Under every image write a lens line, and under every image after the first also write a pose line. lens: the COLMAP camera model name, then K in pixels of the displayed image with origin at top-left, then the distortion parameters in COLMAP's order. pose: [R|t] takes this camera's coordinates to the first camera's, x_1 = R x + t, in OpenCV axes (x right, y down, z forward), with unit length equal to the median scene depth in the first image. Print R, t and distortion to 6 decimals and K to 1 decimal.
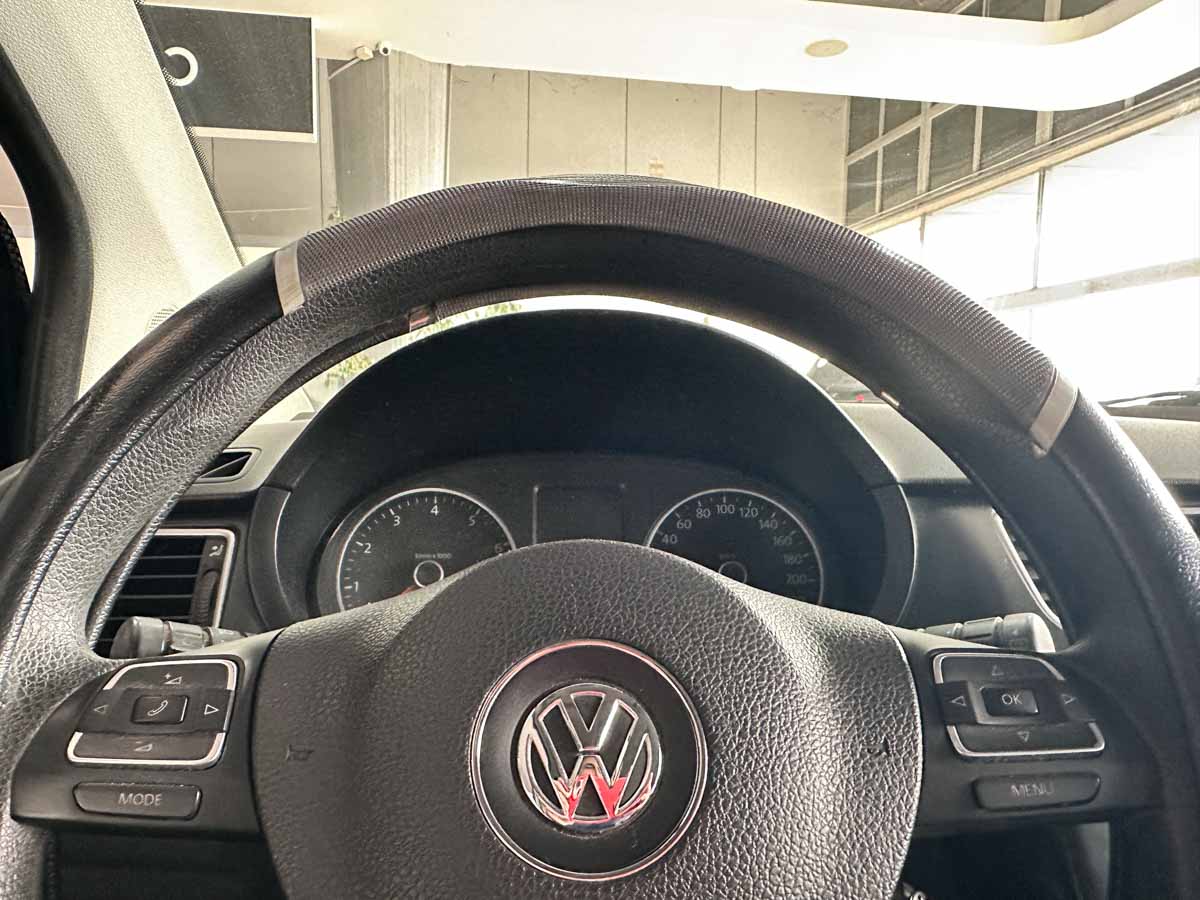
lens RADIAL K [[816.0, 0, 599.1], [0, 816.0, 516.9], [0, 0, 1]] dist [0.004178, 0.002123]
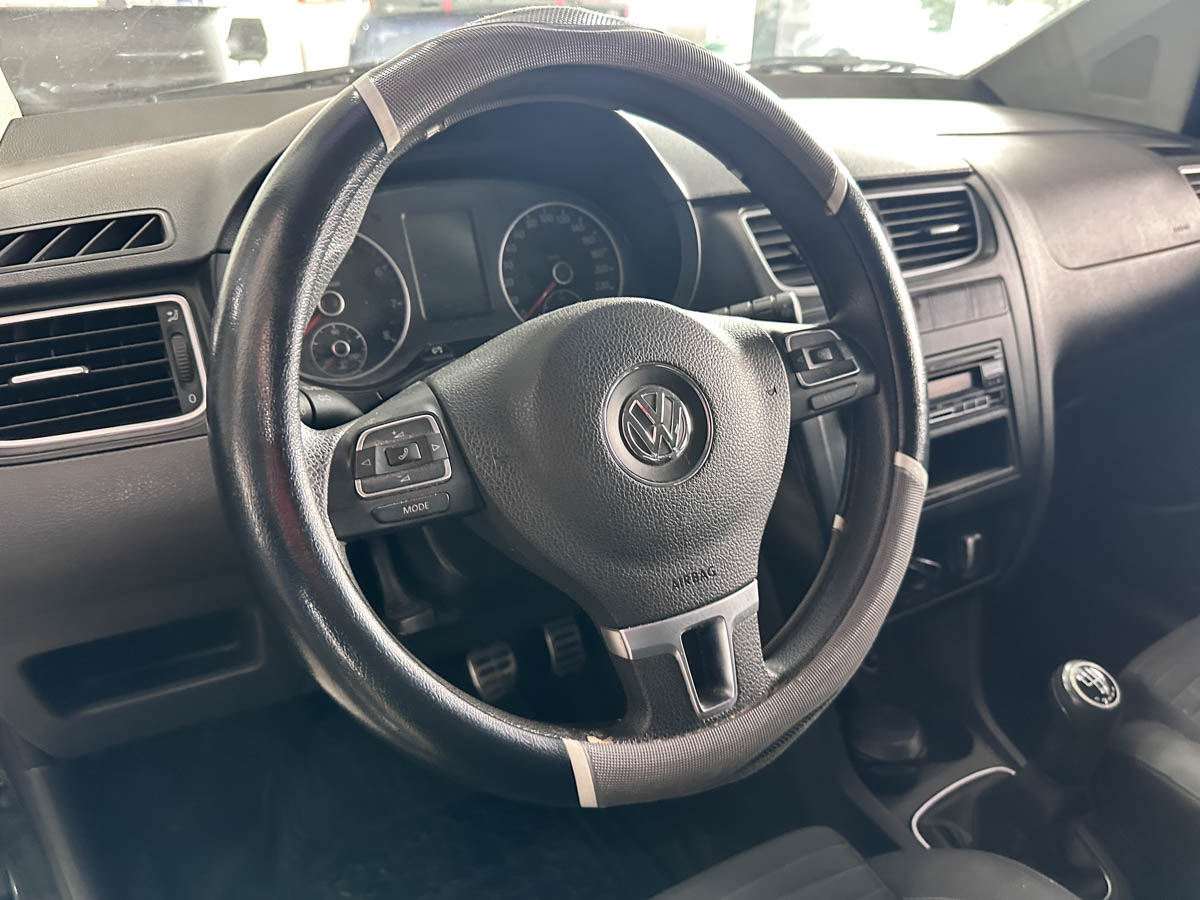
lens RADIAL K [[845.7, 0, 600.0], [0, 845.7, 450.0], [0, 0, 1]] dist [0.141378, -0.108174]
pose [[0.864783, -0.221122, 0.450838, -0.900137], [0.039499, 0.924996, 0.377917, -0.348600], [-0.500589, -0.309009, 0.808656, -0.460438]]
